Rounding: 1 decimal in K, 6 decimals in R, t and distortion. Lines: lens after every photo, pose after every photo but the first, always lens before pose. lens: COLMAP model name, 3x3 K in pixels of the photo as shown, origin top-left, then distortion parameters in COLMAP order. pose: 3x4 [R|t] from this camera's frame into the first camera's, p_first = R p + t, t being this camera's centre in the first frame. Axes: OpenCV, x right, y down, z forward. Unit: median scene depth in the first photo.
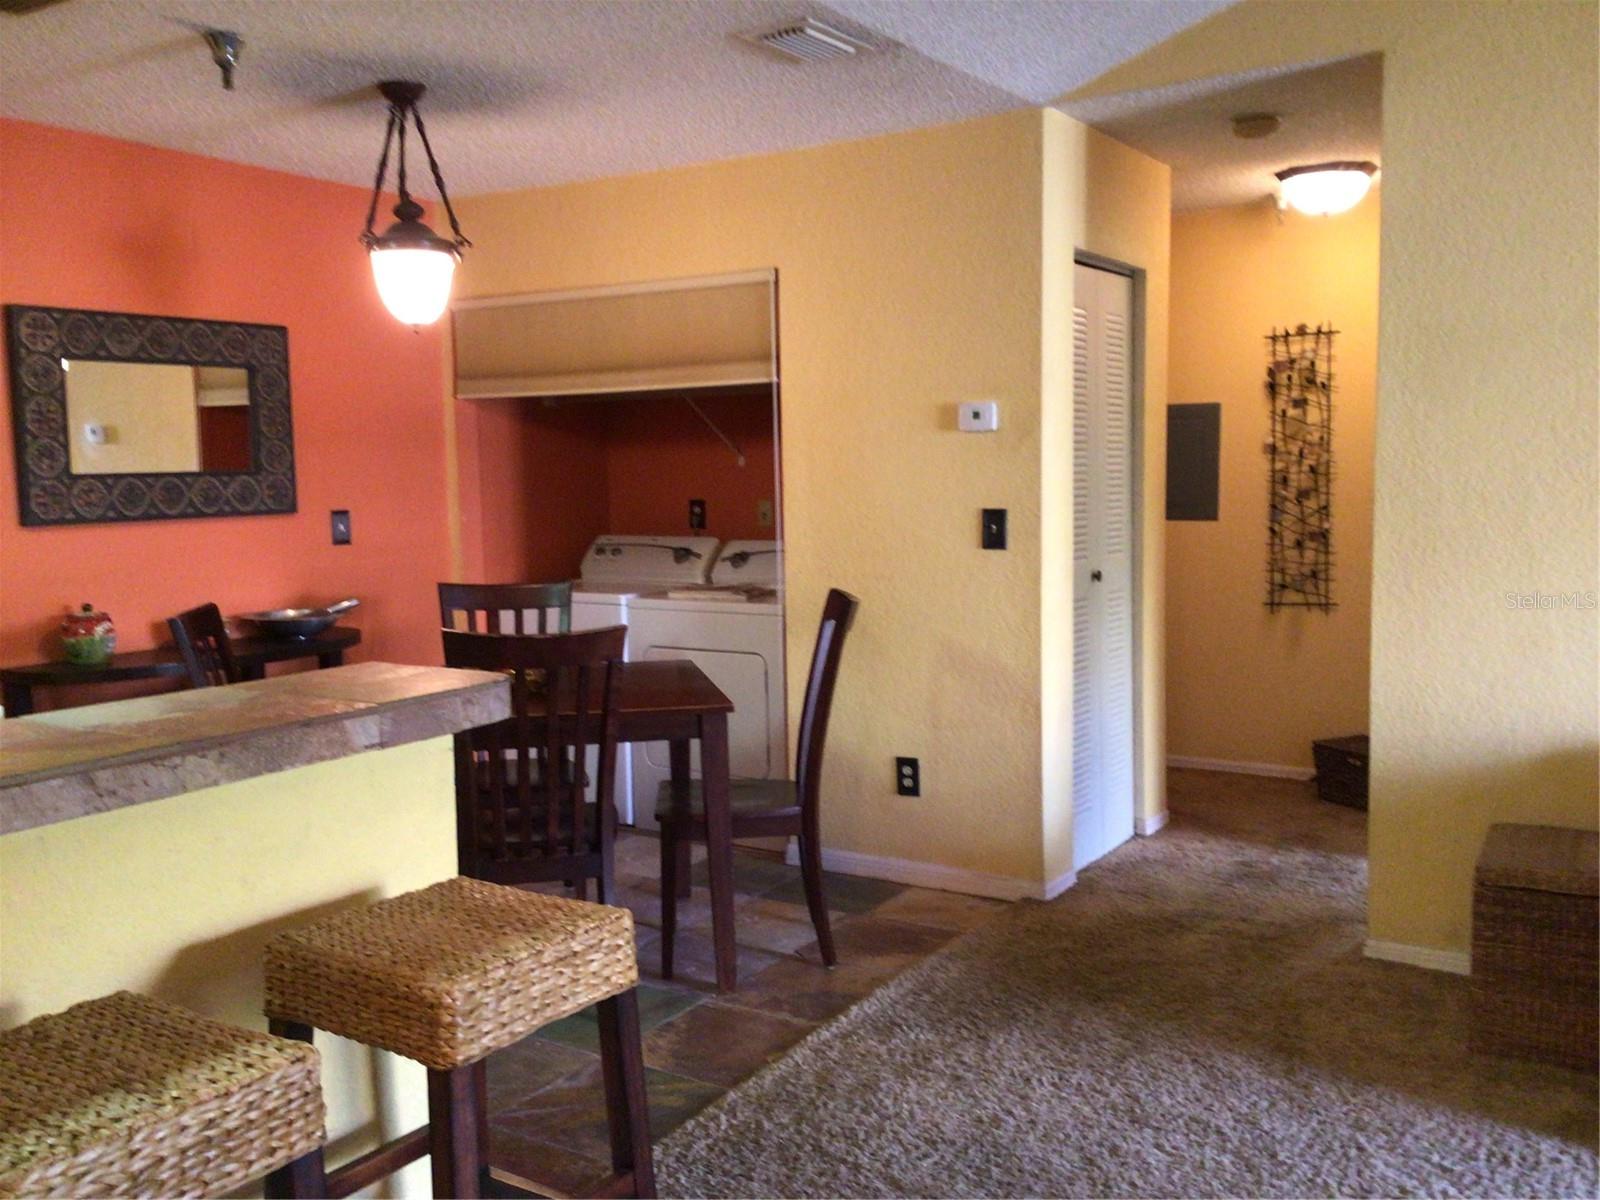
lens RADIAL K [[1420.6, 0, 800.0], [0, 1420.6, 600.0], [0, 0, 1]] dist [0.099904, -0.176434]
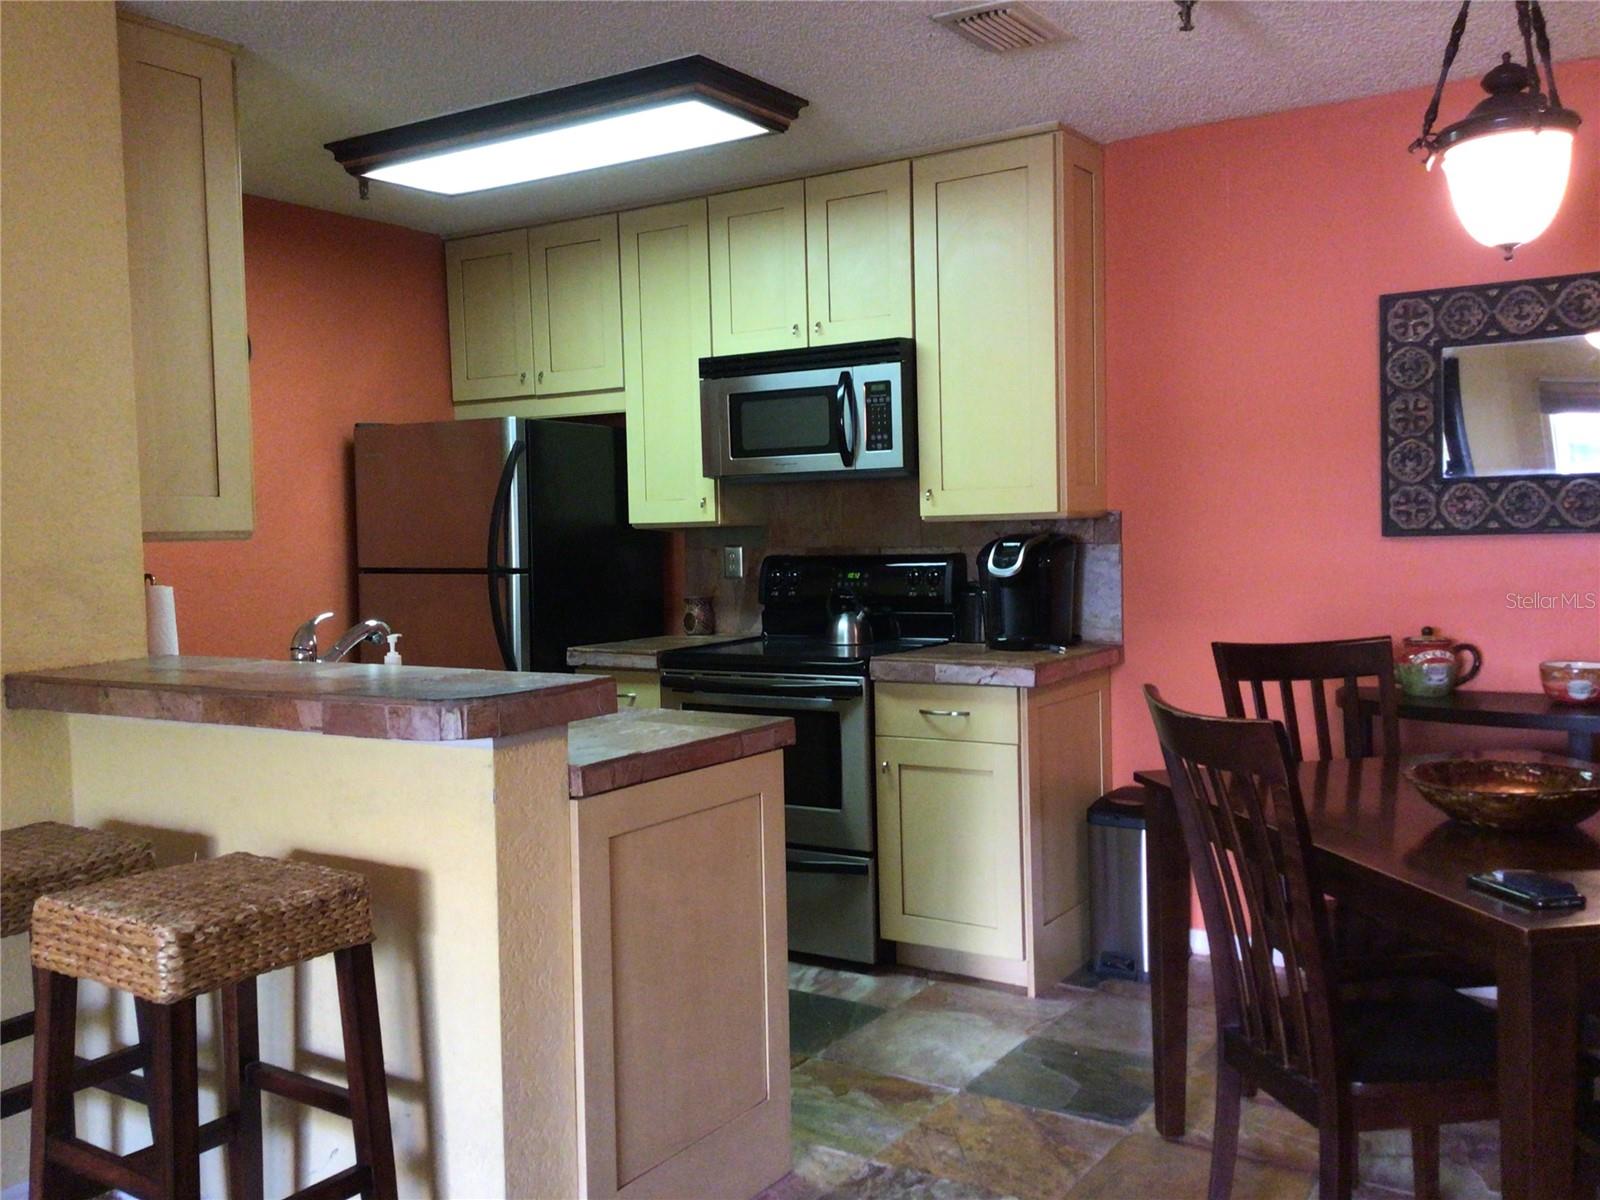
lens RADIAL K [[1420.6, 0, 800.0], [0, 1420.6, 600.0], [0, 0, 1]] dist [0.099904, -0.176434]
pose [[-0.010882, 0.069684, -0.997510, 0.361401], [-0.068953, 0.995142, 0.070271, -0.046724], [0.997561, 0.069546, -0.006024, 0.600243]]
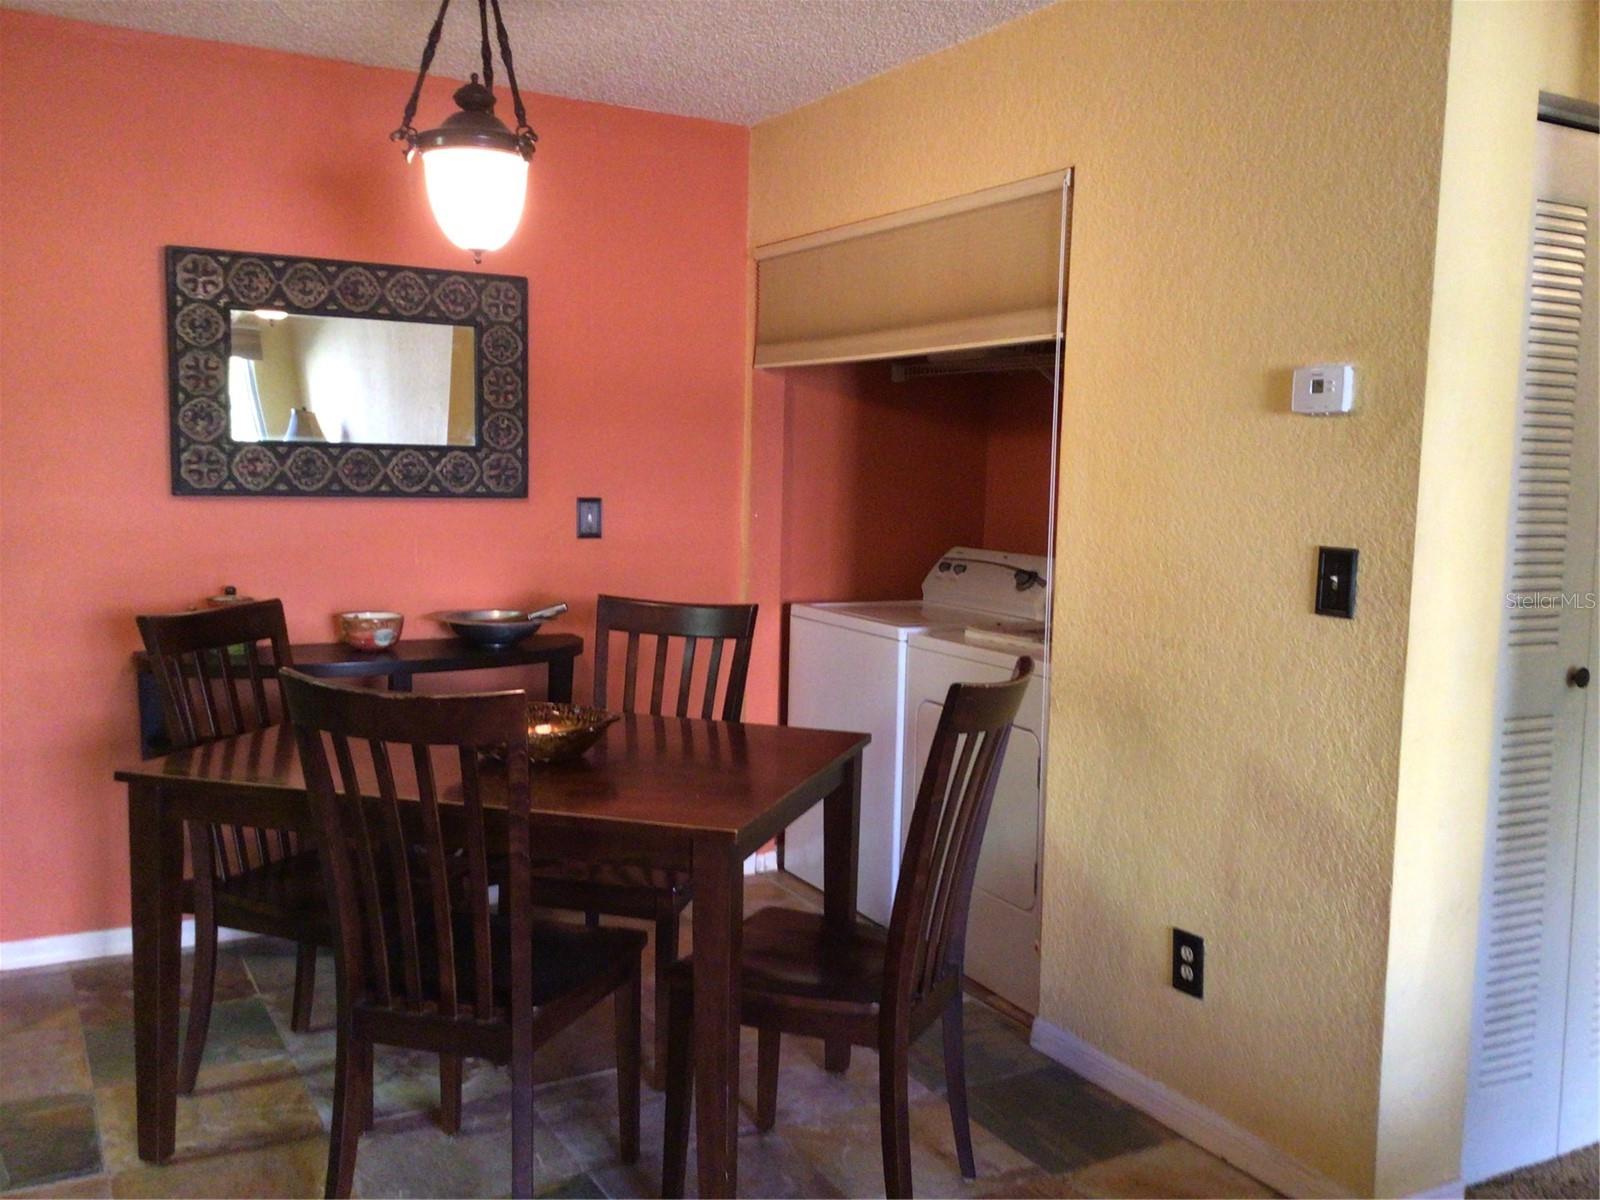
lens RADIAL K [[1420.6, 0, 800.0], [0, 1420.6, 600.0], [0, 0, 1]] dist [0.099904, -0.176434]
pose [[0.879388, 0.084684, -0.468513, 0.216160], [-0.084425, 0.996196, 0.021601, -0.036202], [0.468560, 0.020559, 0.883192, 0.370611]]
